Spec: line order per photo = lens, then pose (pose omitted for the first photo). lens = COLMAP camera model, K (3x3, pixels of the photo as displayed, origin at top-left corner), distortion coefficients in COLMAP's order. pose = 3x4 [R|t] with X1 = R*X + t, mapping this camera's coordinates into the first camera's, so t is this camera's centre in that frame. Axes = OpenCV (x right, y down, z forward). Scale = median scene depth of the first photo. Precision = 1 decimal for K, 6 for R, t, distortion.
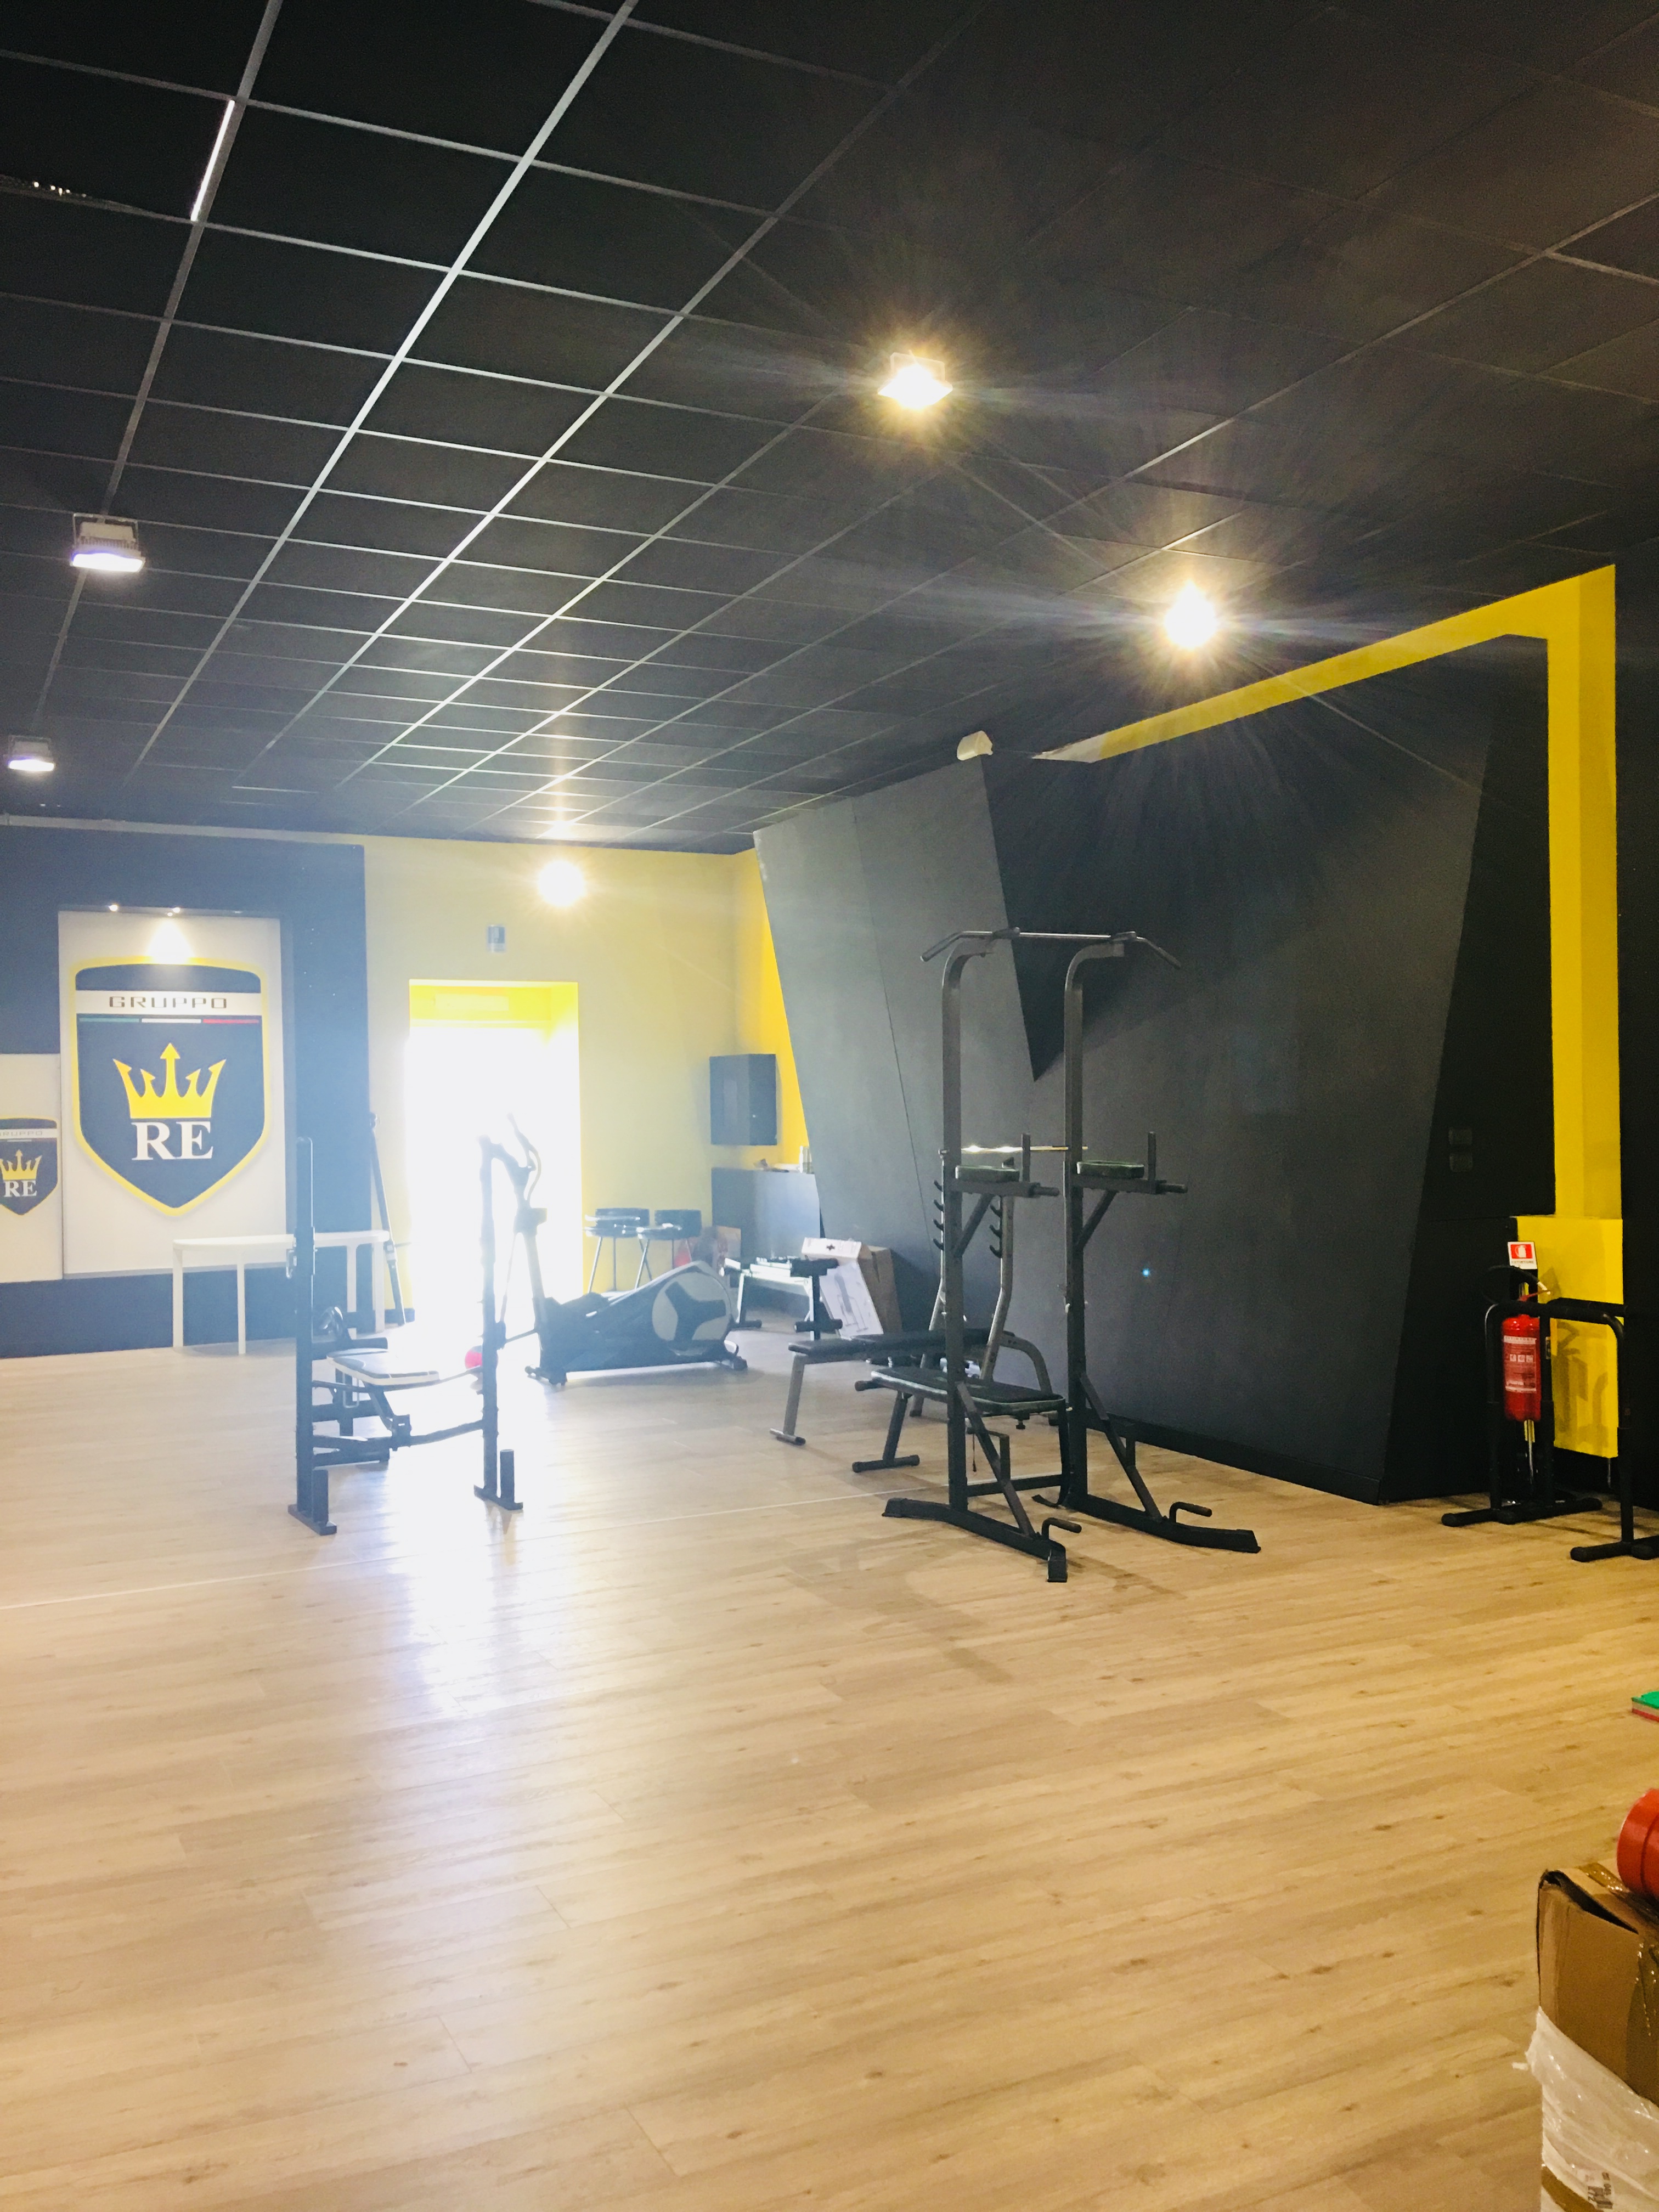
lens RADIAL K [[1863.8, 0, 847.5], [0, 1863.8, 1110.3], [0, 0, 1]] dist [0.107182, -0.162478]
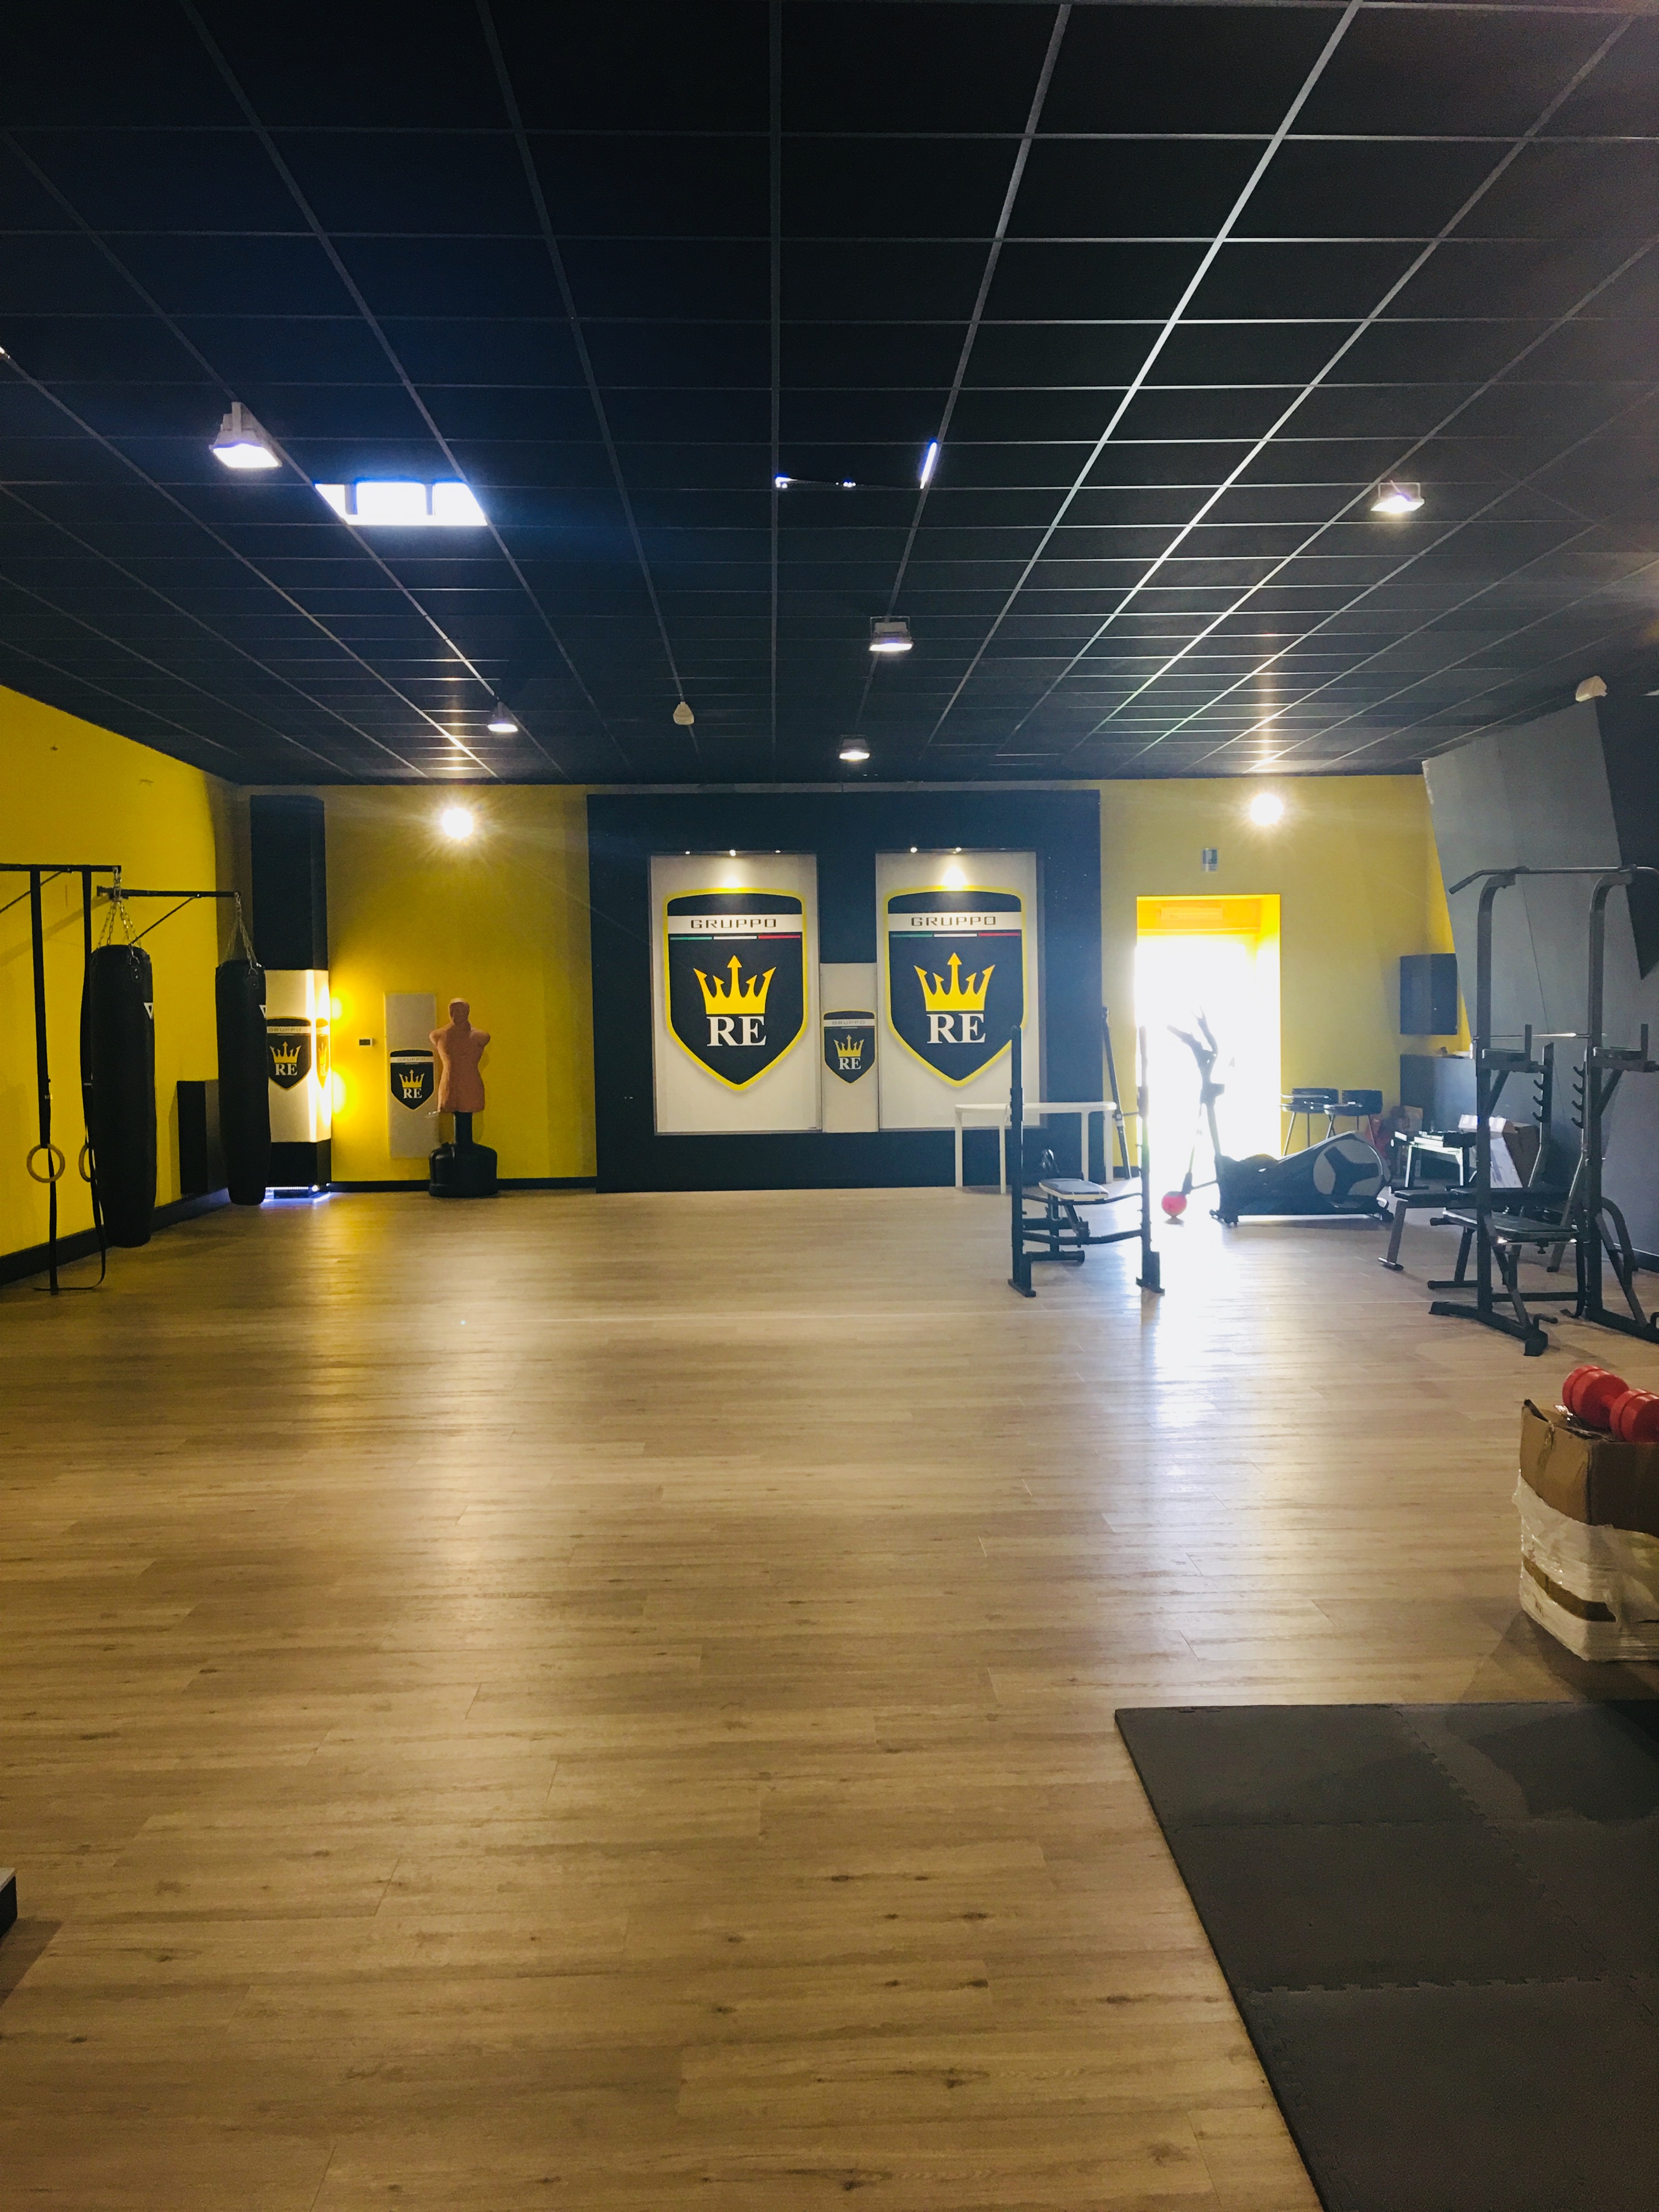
lens RADIAL K [[1867.0, 0, 838.5], [0, 1867.0, 1095.0], [0, 0, 1]] dist [0.079612, -0.117311]
pose [[0.910033, 0.019301, -0.414087, 0.103896], [0.001409, 0.998766, 0.049651, -0.002076], [0.414534, -0.045767, 0.908882, -0.207535]]
